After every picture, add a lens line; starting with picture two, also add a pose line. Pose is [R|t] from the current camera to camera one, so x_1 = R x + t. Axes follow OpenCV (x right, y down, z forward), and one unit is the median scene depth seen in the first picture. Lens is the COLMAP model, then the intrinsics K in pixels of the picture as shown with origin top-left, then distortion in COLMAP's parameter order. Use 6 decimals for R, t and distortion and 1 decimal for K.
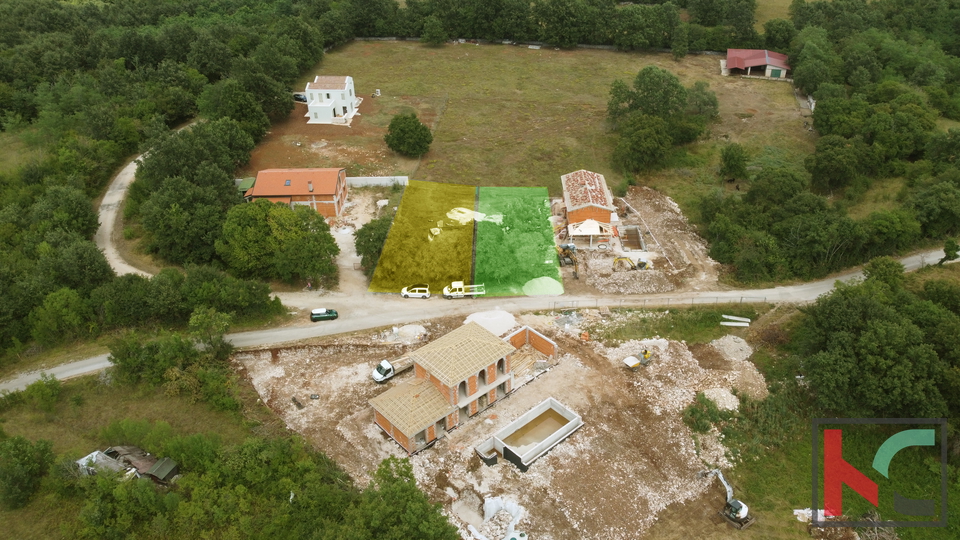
lens RADIAL K [[722.0, 0, 482.7], [0, 722.0, 263.9], [0, 0, 1]] dist [-0.002741, 0.002326]
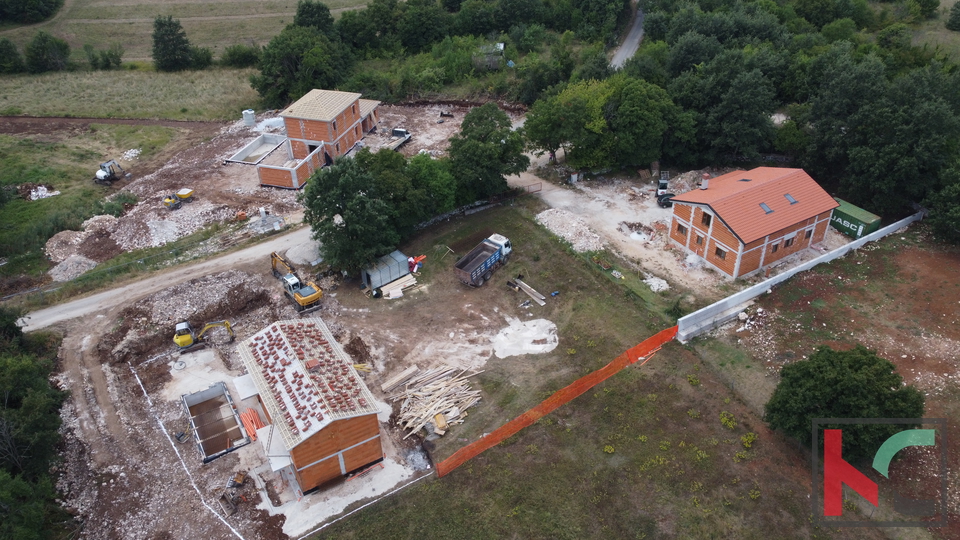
lens RADIAL K [[722.0, 0, 482.7], [0, 722.0, 263.9], [0, 0, 1]] dist [-0.002741, 0.002326]
pose [[-0.850661, 0.331284, -0.408200, 0.262969], [-0.237423, 0.450681, 0.860533, -0.700951], [0.469048, 0.828938, -0.304723, 1.404480]]
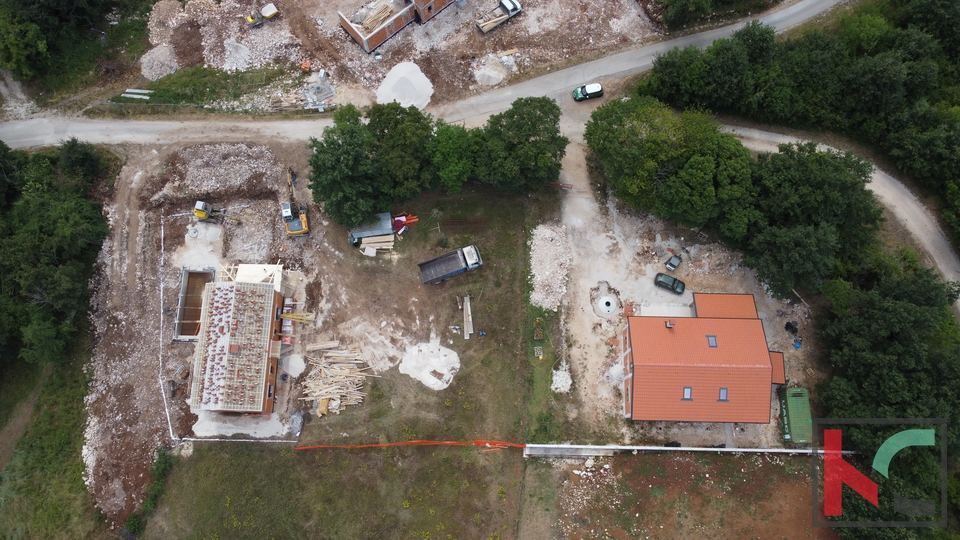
lens RADIAL K [[722.0, 0, 482.7], [0, 722.0, 263.9], [0, 0, 1]] dist [-0.002741, 0.002326]
pose [[-0.999619, 0.005429, 0.027067, -0.109640], [0.024569, -0.272091, 0.961958, -0.834087], [0.012587, 0.962256, 0.271854, 0.945847]]
